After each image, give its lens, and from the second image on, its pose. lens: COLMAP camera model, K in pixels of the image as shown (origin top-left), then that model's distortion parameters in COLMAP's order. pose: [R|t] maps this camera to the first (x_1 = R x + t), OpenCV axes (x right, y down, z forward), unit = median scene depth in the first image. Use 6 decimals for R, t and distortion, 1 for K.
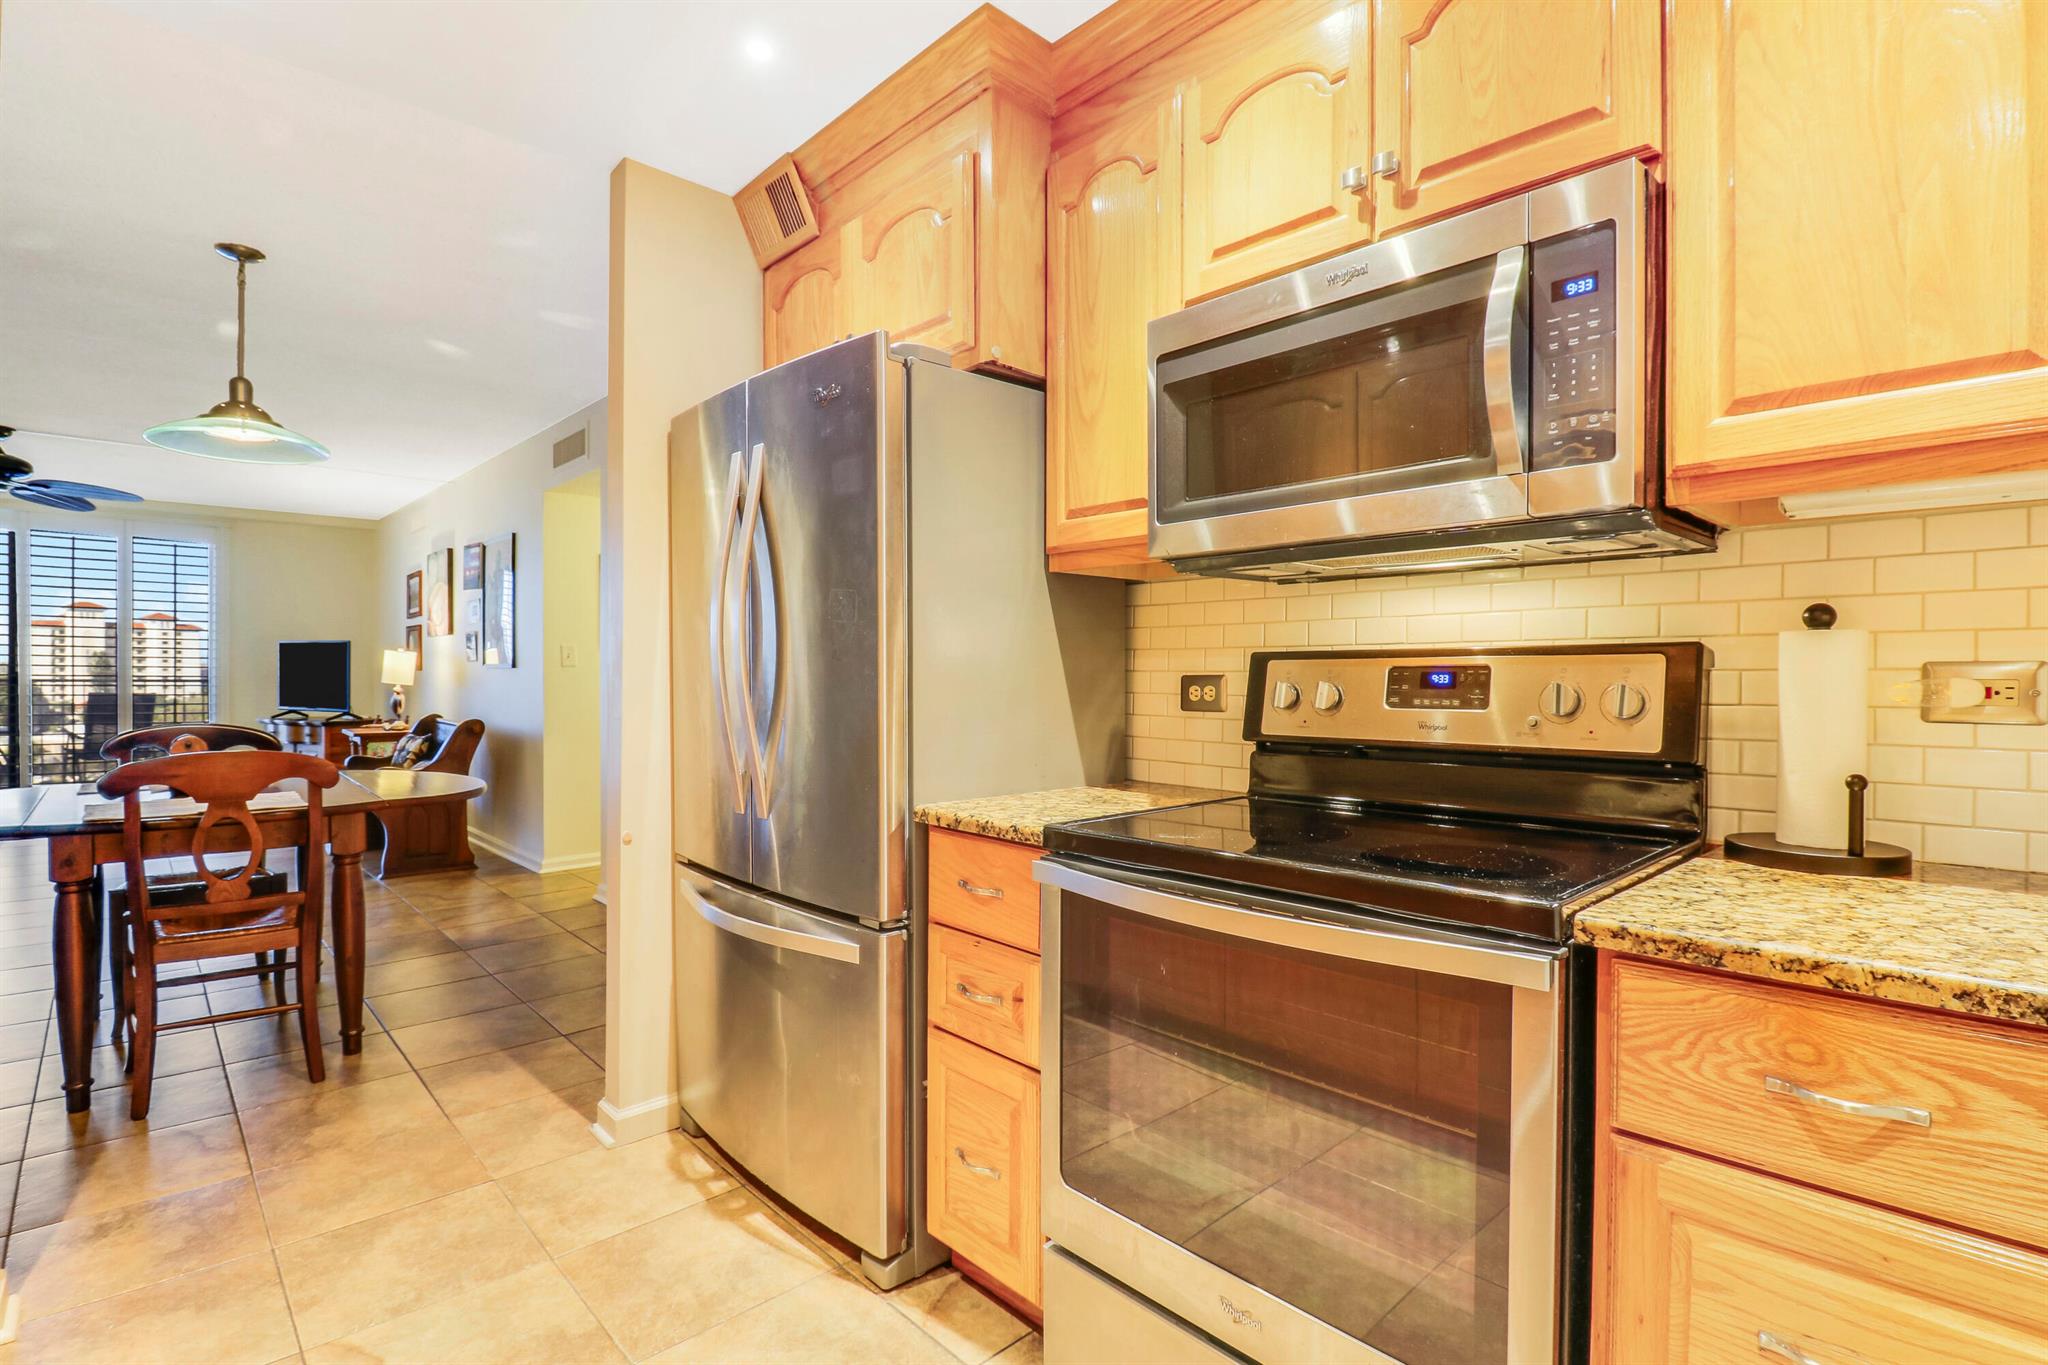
lens RADIAL K [[976.4, 0, 1033.2], [0, 976.4, 687.0], [0, 0, 1]] dist [0.001619, -0.011625]
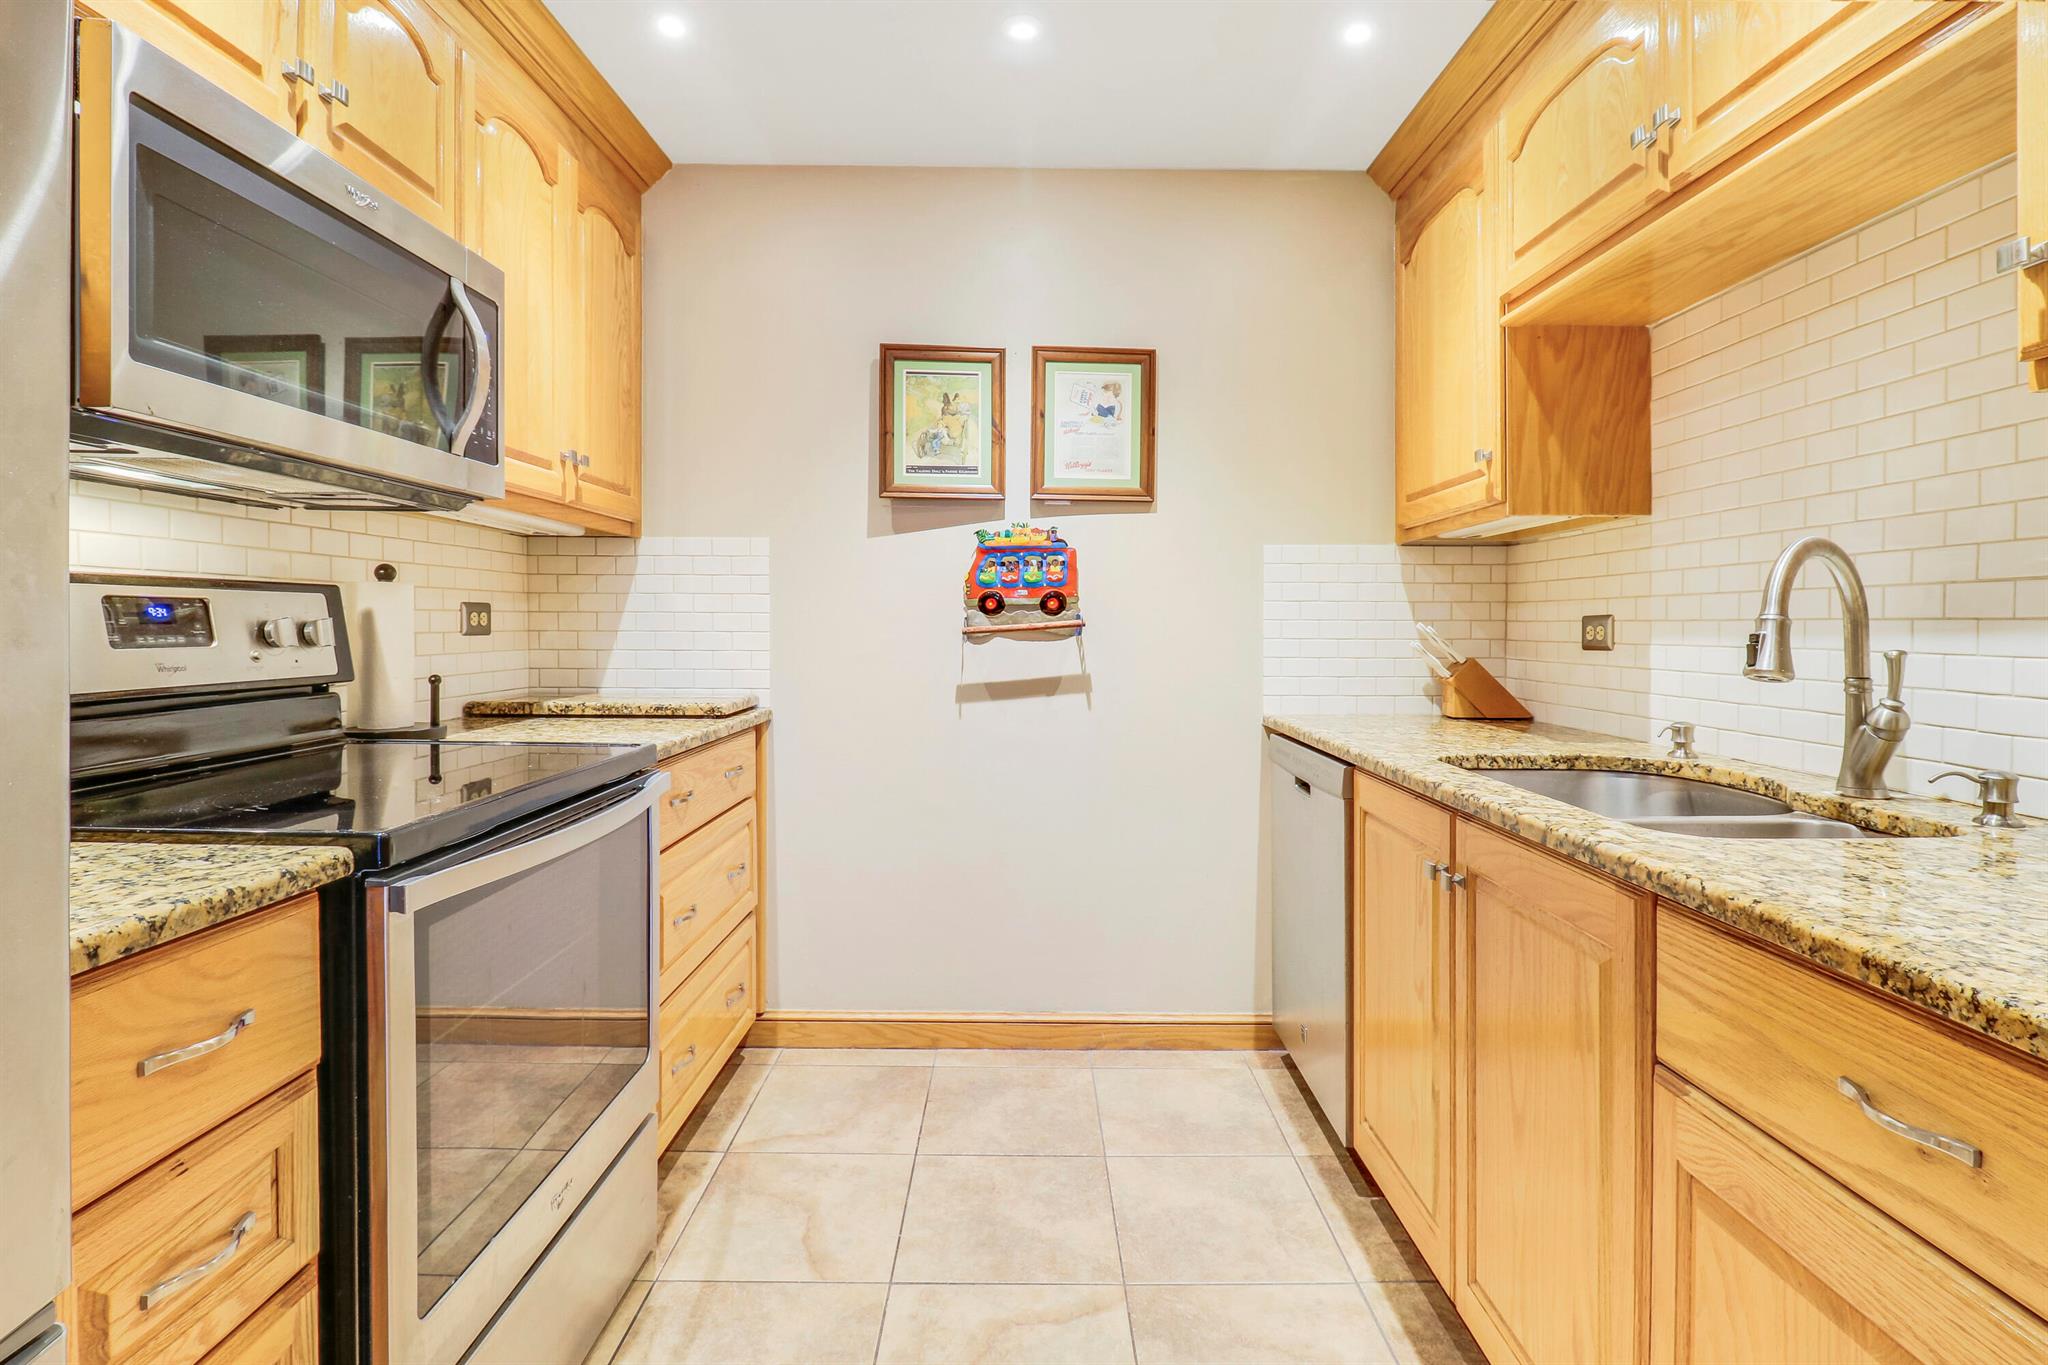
lens RADIAL K [[993.3, 0, 1019.5], [0, 993.3, 621.0], [0, 0, 1]] dist [0.027065, -0.028406]
pose [[-0.723195, -0.005731, 0.690620, -0.419584], [-0.001435, 0.999976, 0.006795, -0.004658], [-0.690643, 0.003923, -0.723186, 0.649088]]
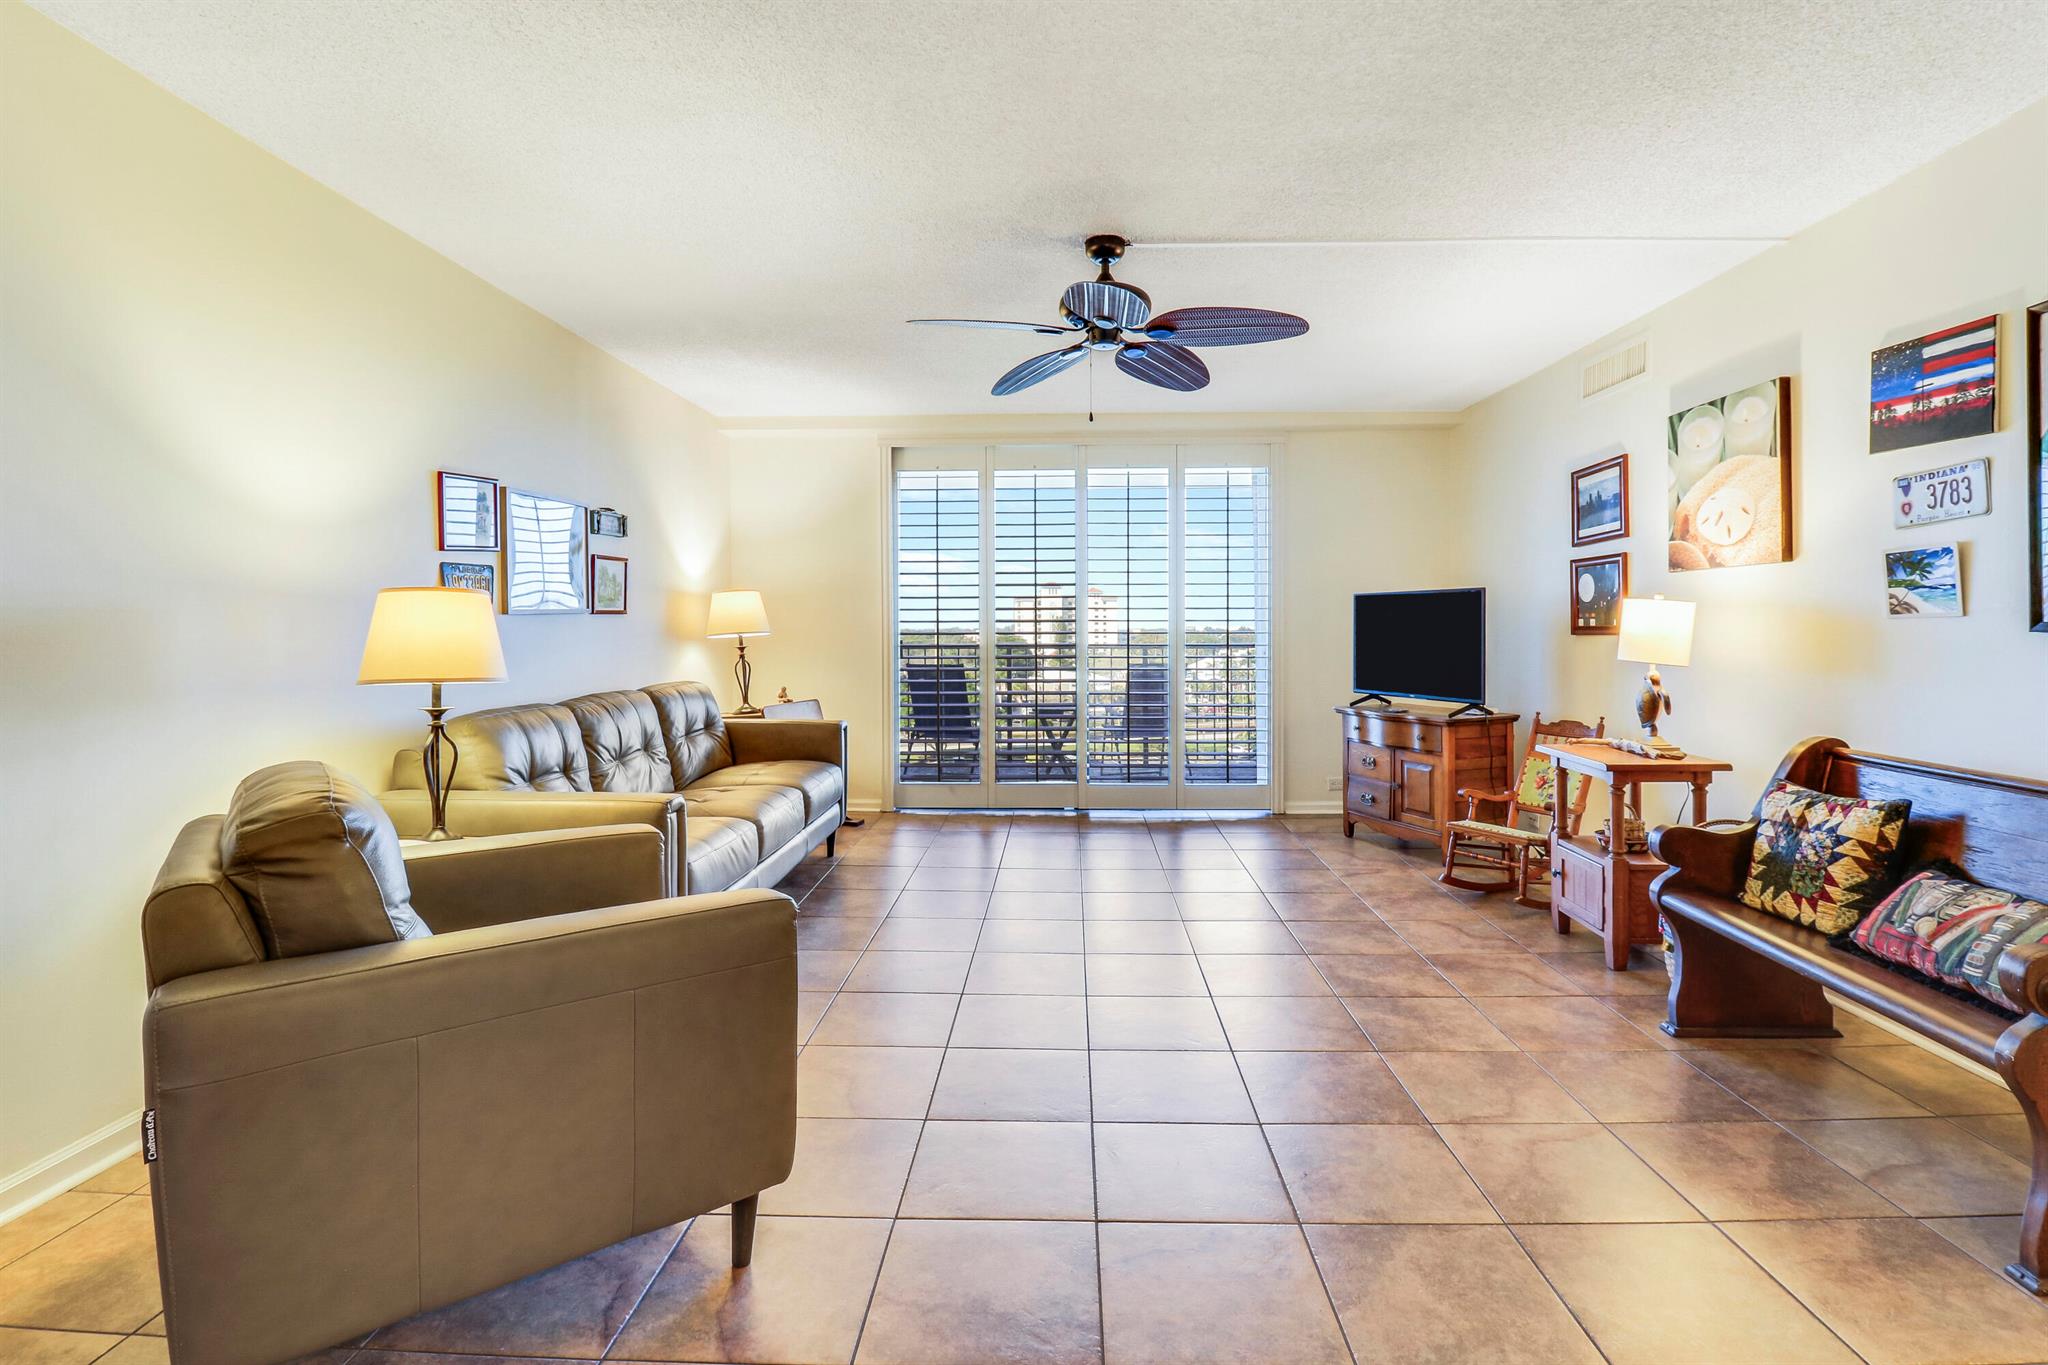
lens RADIAL K [[971.2, 0, 1035.8], [0, 971.2, 635.0], [0, 0, 1]] dist [0.000617, -0.013452]
pose [[0.704483, -0.006958, -0.709687, -1.280642], [0.000735, 0.999959, -0.009075, -0.035036], [0.709721, 0.005872, 0.704459, 1.020085]]
